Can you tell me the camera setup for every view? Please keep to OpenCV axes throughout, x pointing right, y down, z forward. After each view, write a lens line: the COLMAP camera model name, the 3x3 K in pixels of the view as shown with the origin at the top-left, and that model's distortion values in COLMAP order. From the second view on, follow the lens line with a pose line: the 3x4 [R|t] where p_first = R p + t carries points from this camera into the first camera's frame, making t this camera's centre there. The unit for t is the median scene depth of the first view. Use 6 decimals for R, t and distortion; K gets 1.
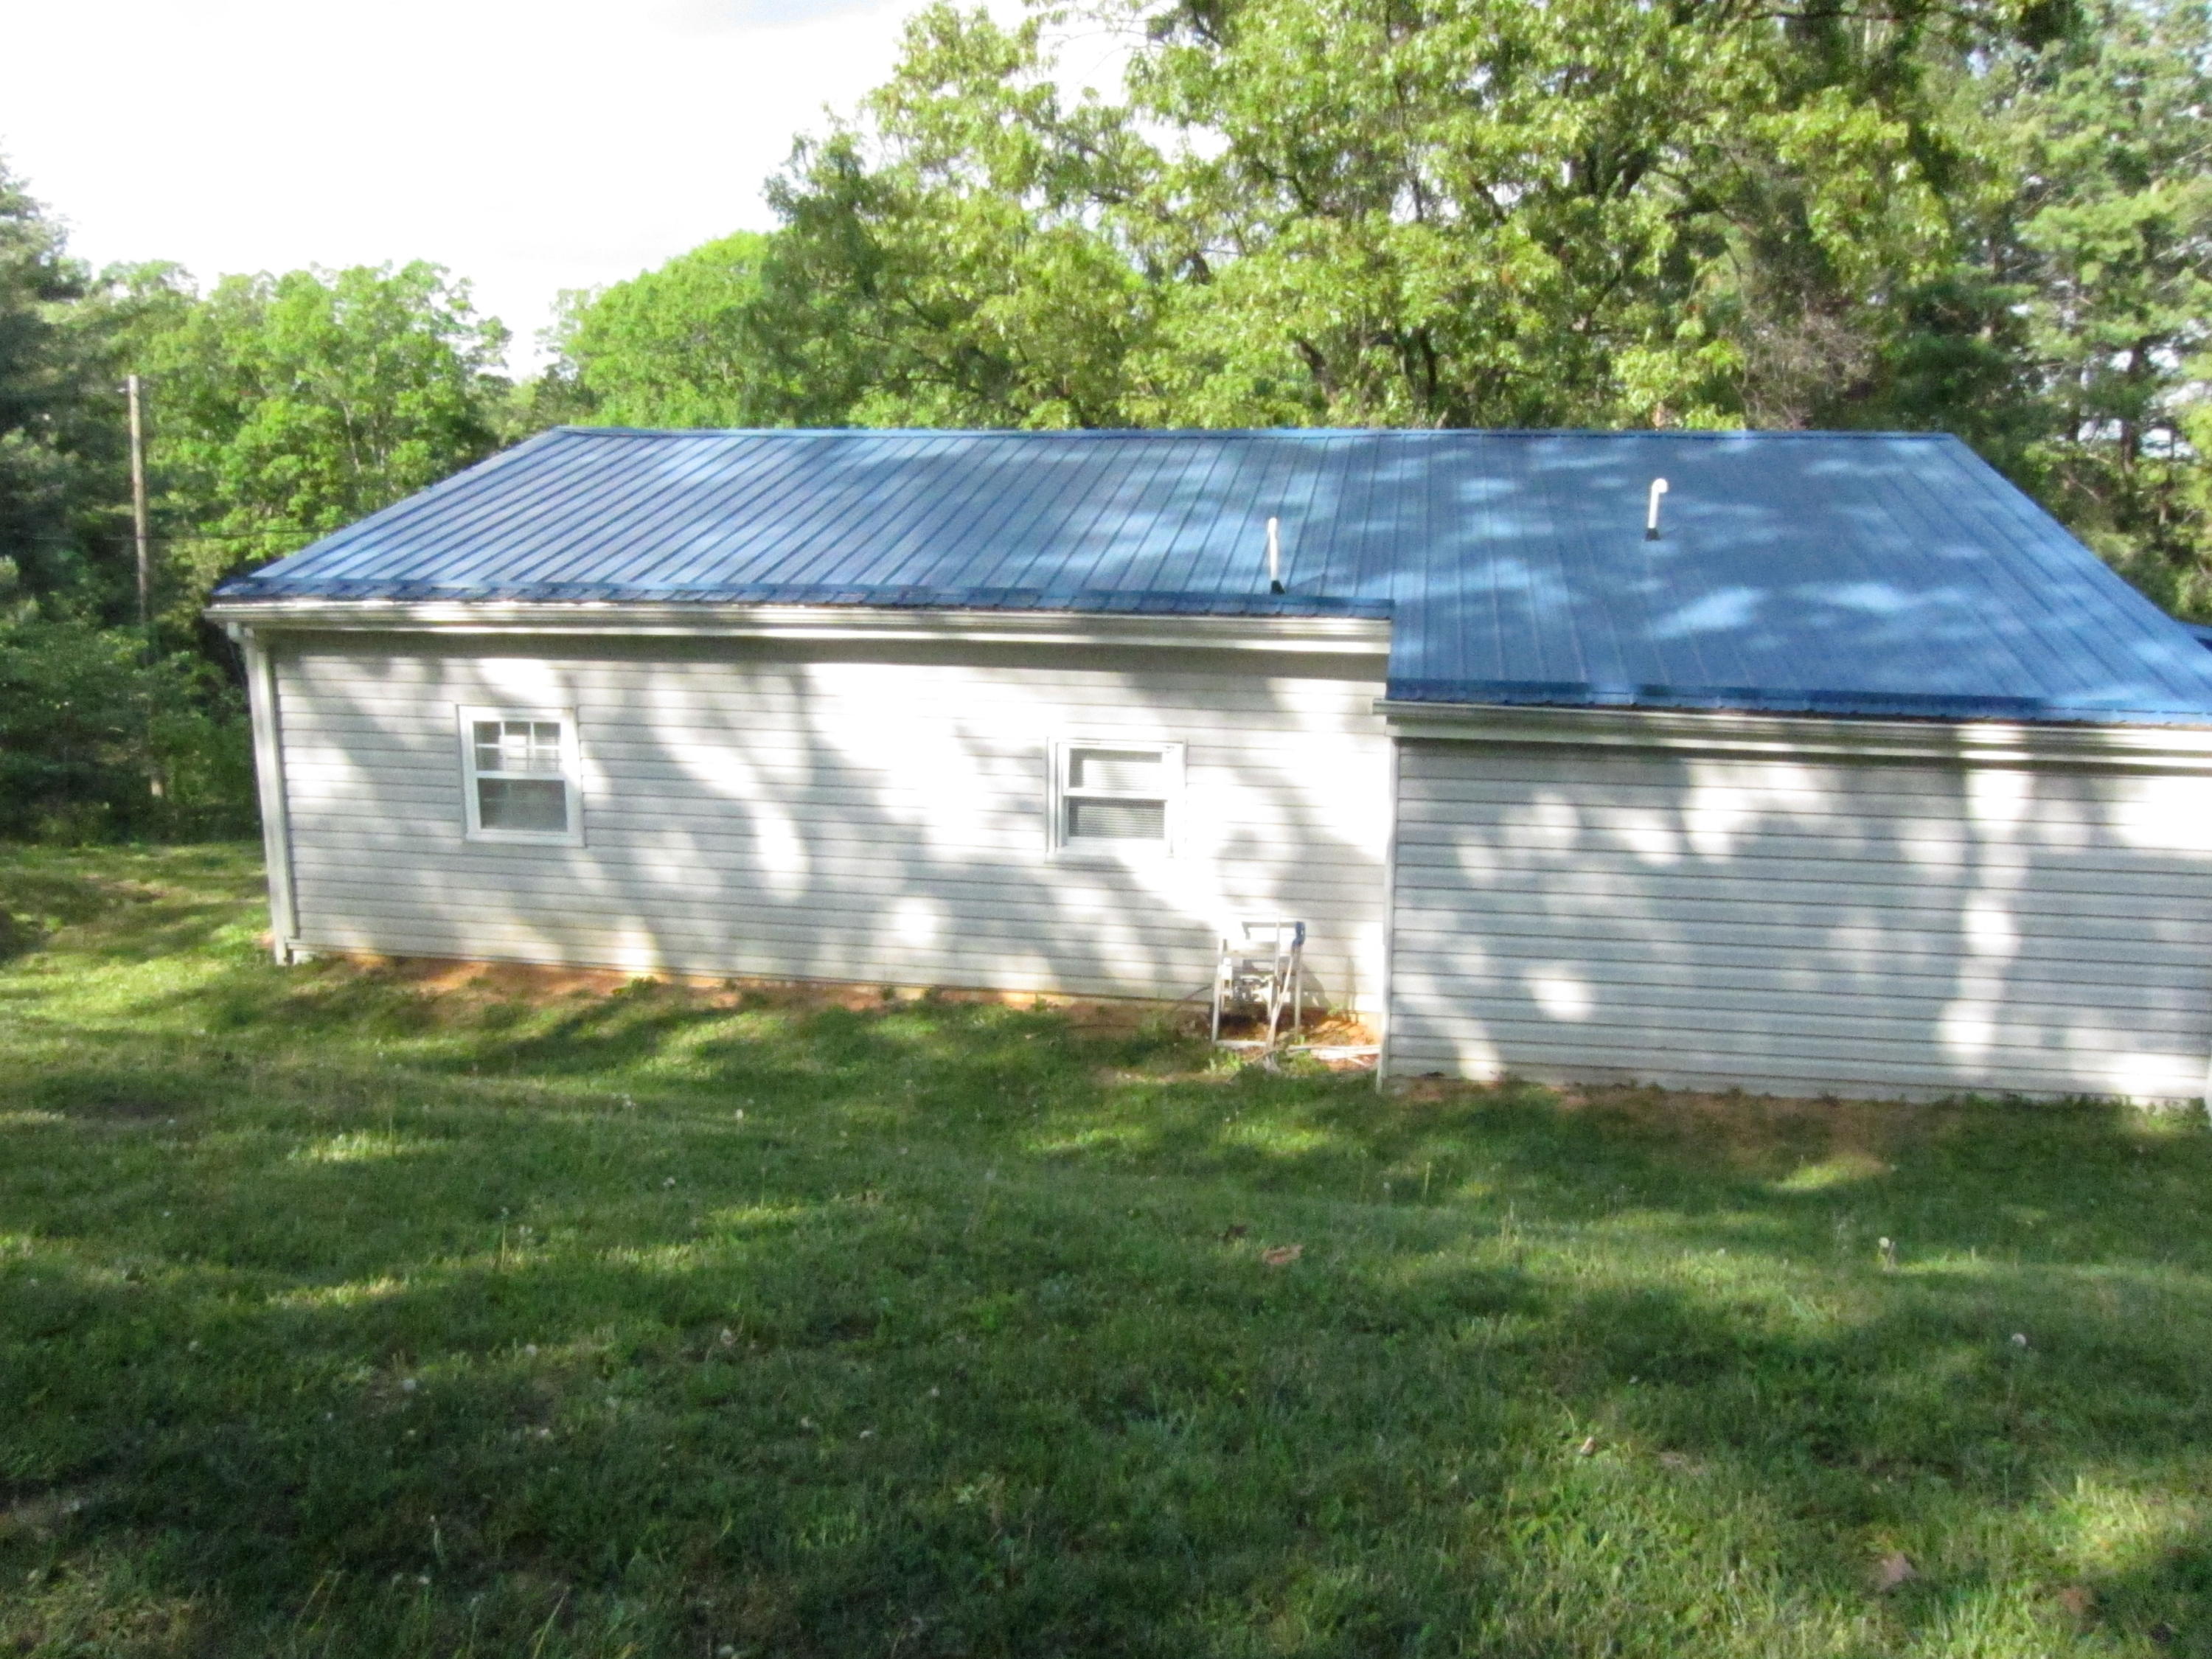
lens RADIAL K [[1841.2, 0, 1106.0], [0, 1841.2, 829.5], [0, 0, 1]] dist [-0.026768, -0.008471]
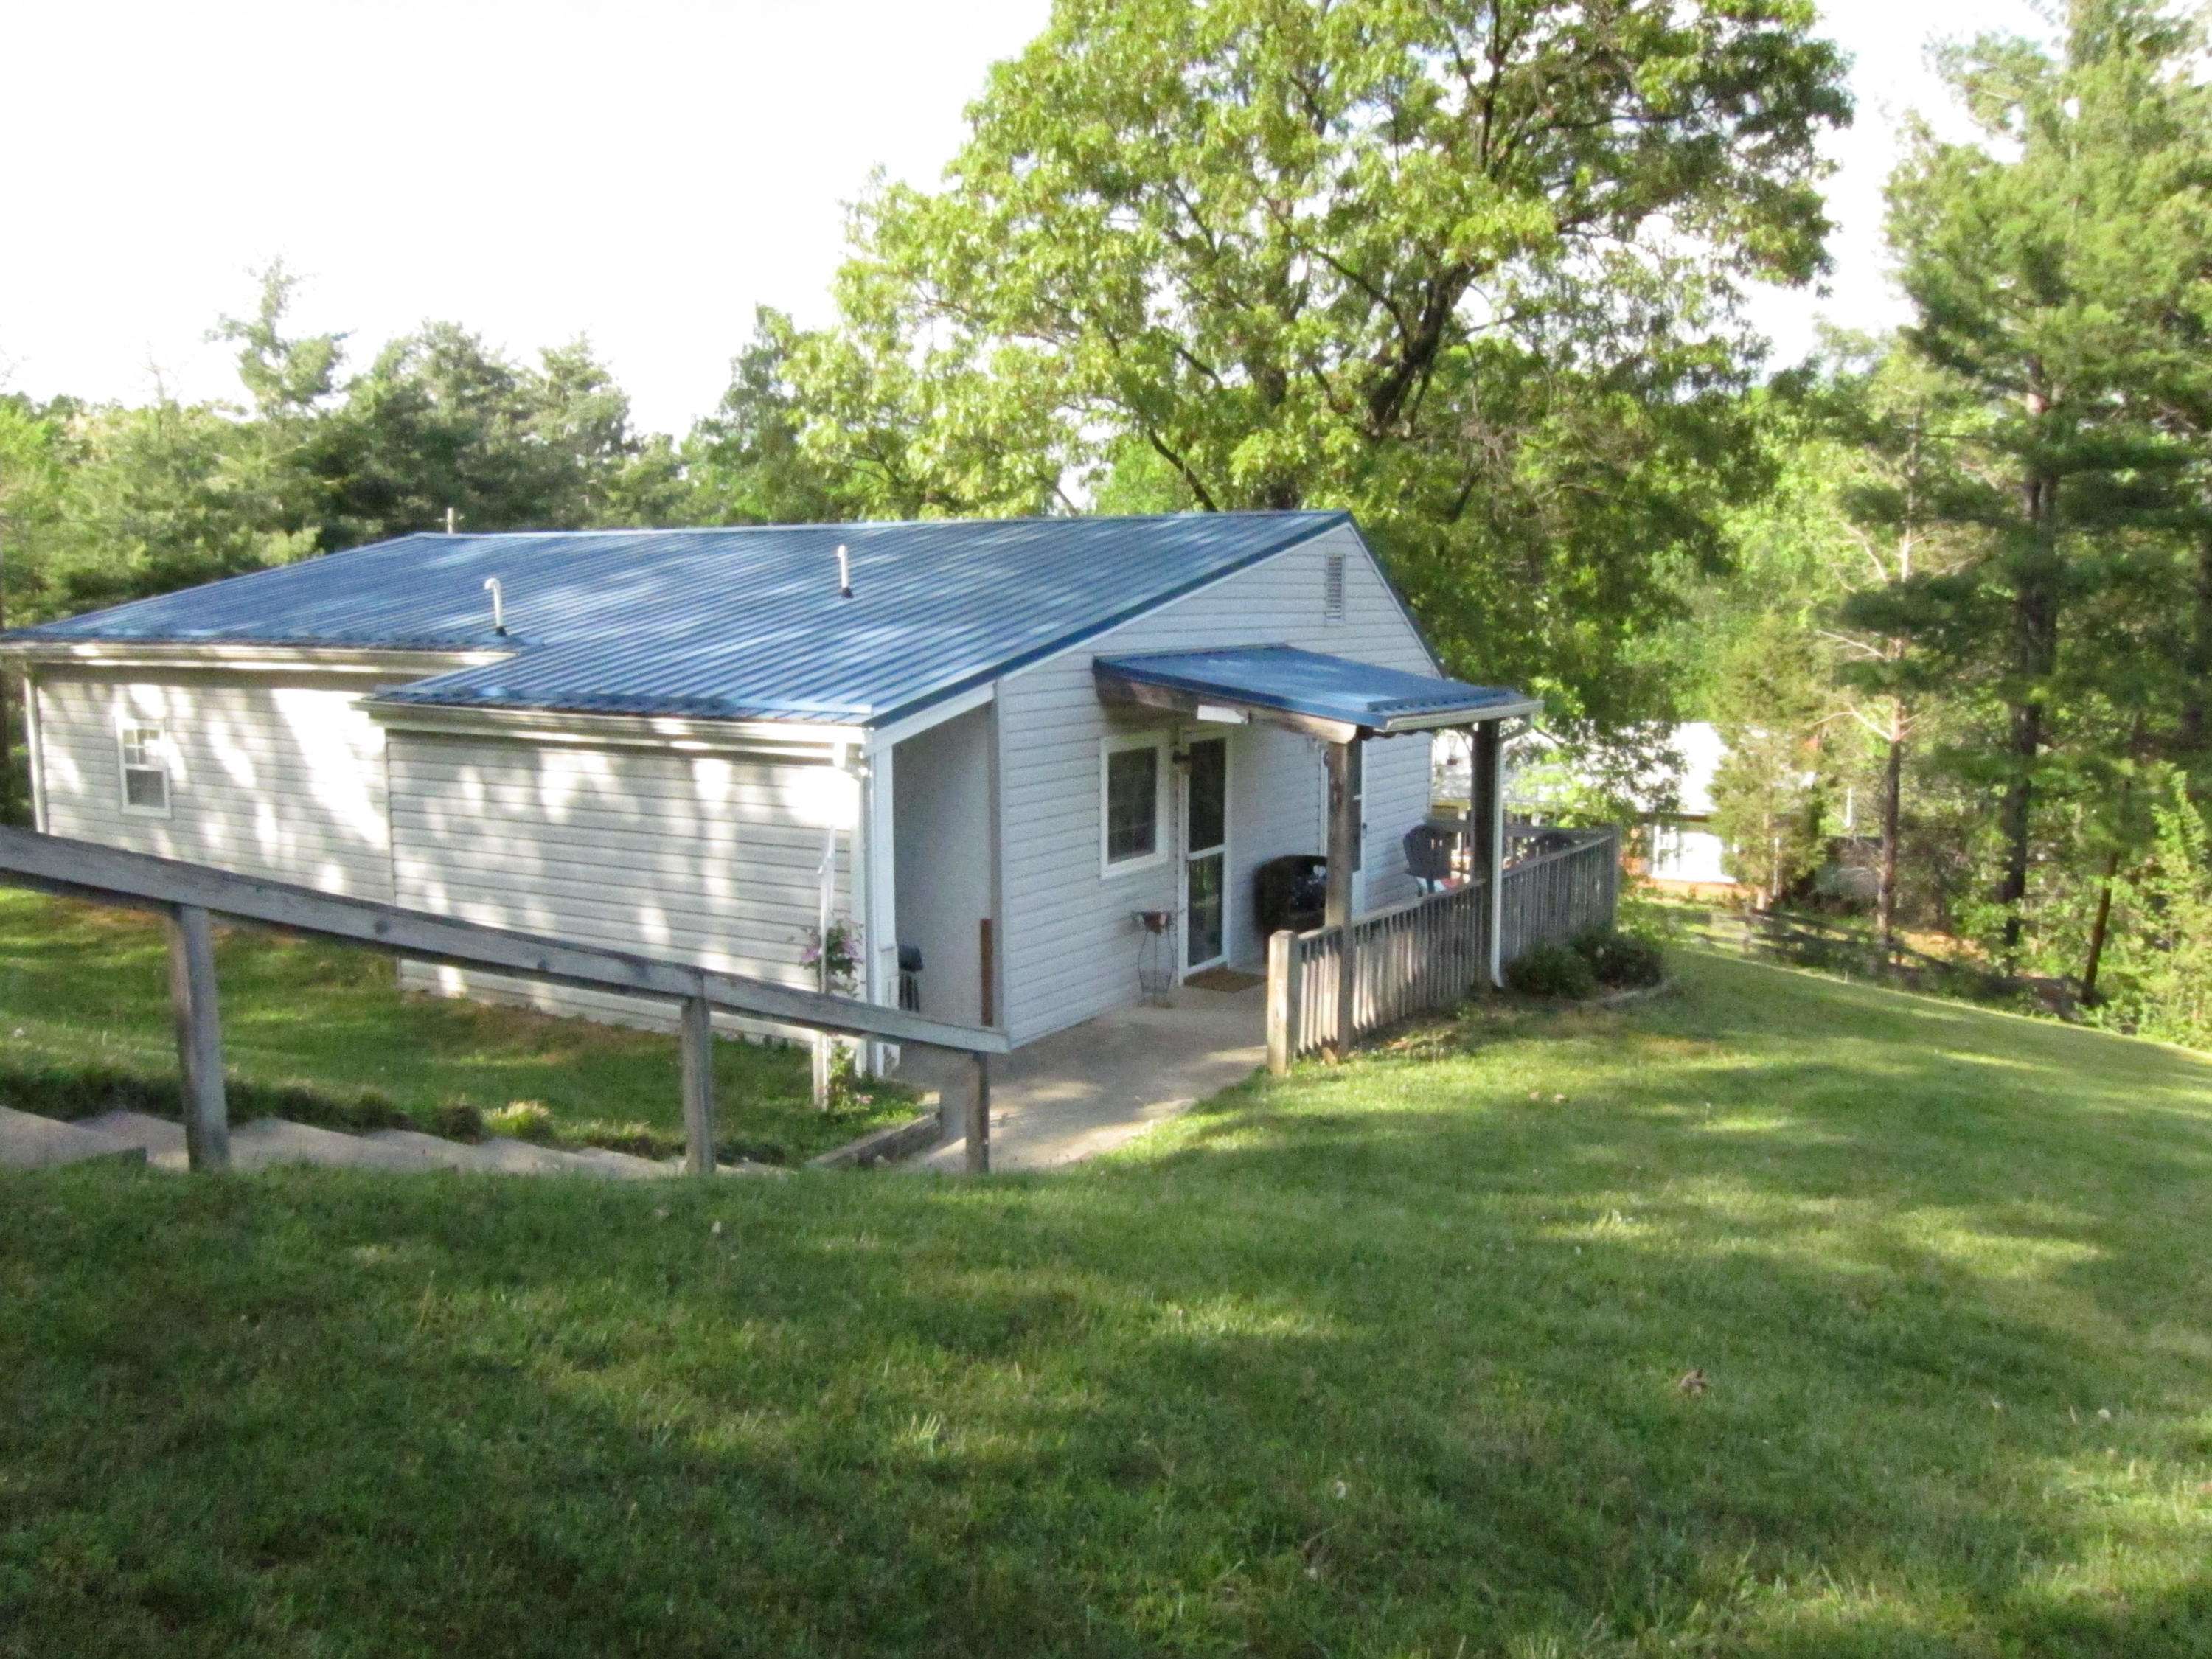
lens RADIAL K [[1841.2, 0, 1106.0], [0, 1841.2, 829.5], [0, 0, 1]] dist [-0.026768, -0.008471]
pose [[0.946043, 0.044448, -0.320979, 0.996372], [-0.069141, 0.995425, -0.065941, 0.070619], [0.316580, 0.084575, 0.944788, -0.106607]]
